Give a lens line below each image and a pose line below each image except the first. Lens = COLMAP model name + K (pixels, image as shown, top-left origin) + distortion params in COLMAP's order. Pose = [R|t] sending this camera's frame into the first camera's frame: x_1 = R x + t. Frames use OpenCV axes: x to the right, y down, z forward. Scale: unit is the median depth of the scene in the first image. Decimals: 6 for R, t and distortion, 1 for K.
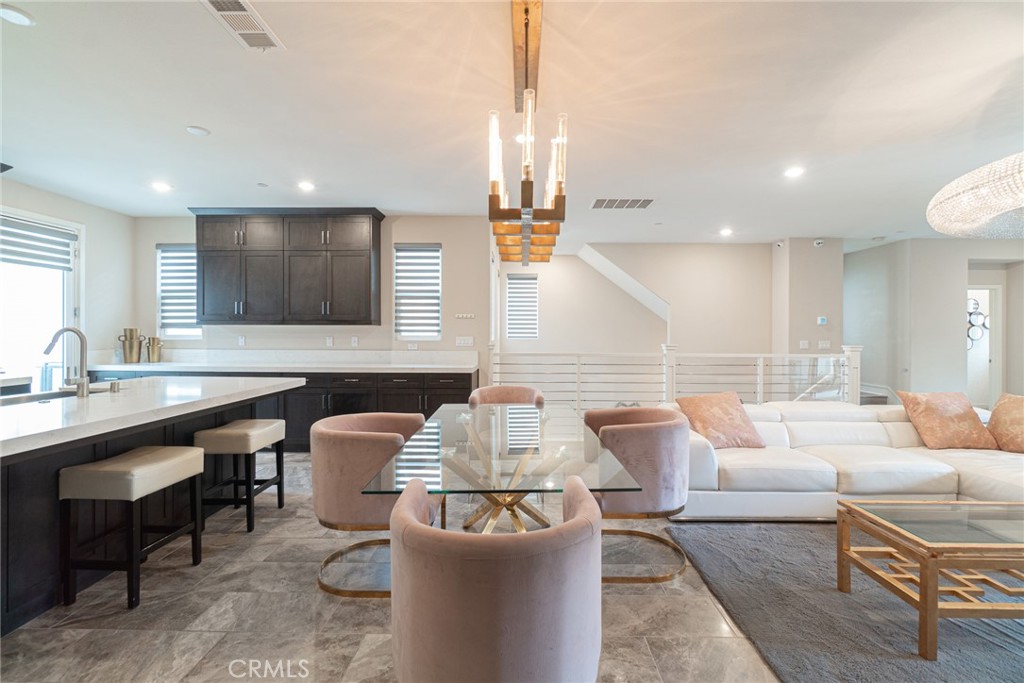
lens RADIAL K [[447.7, 0, 499.8], [0, 447.7, 343.7], [0, 0, 1]] dist [-0.004075, -0.000773]
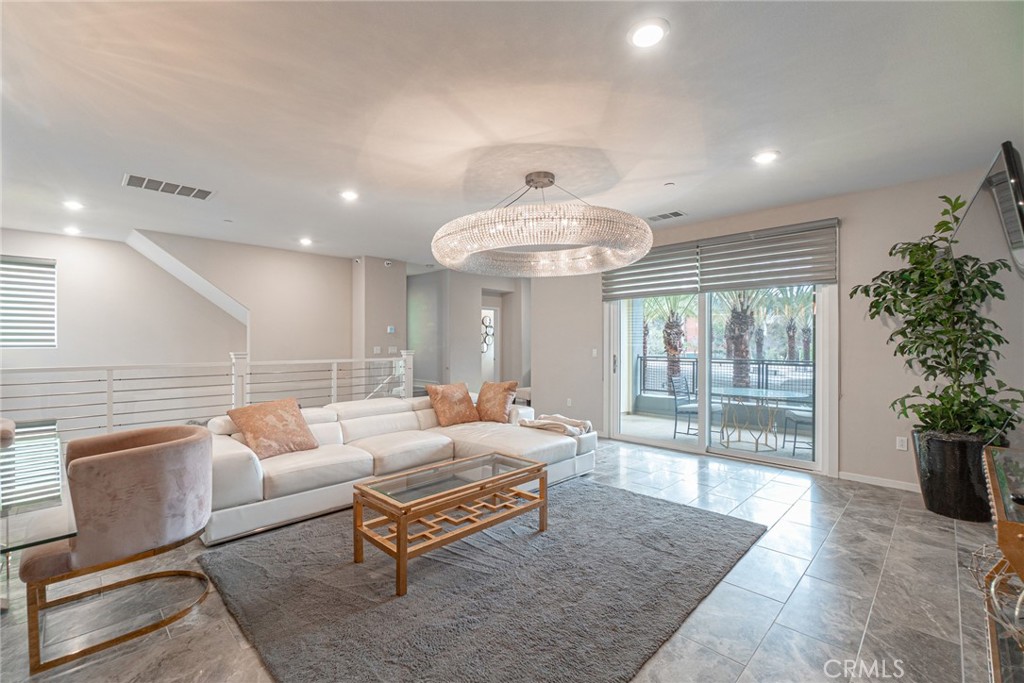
lens RADIAL K [[447.7, 0, 503.9], [0, 447.7, 348.4], [0, 0, 1]] dist [-0.004075, -0.000773]
pose [[0.691784, -0.014536, 0.721958, 0.103007], [0.018901, 0.999819, 0.002020, 0.002149], [-0.721857, 0.012249, 0.691934, -0.043798]]
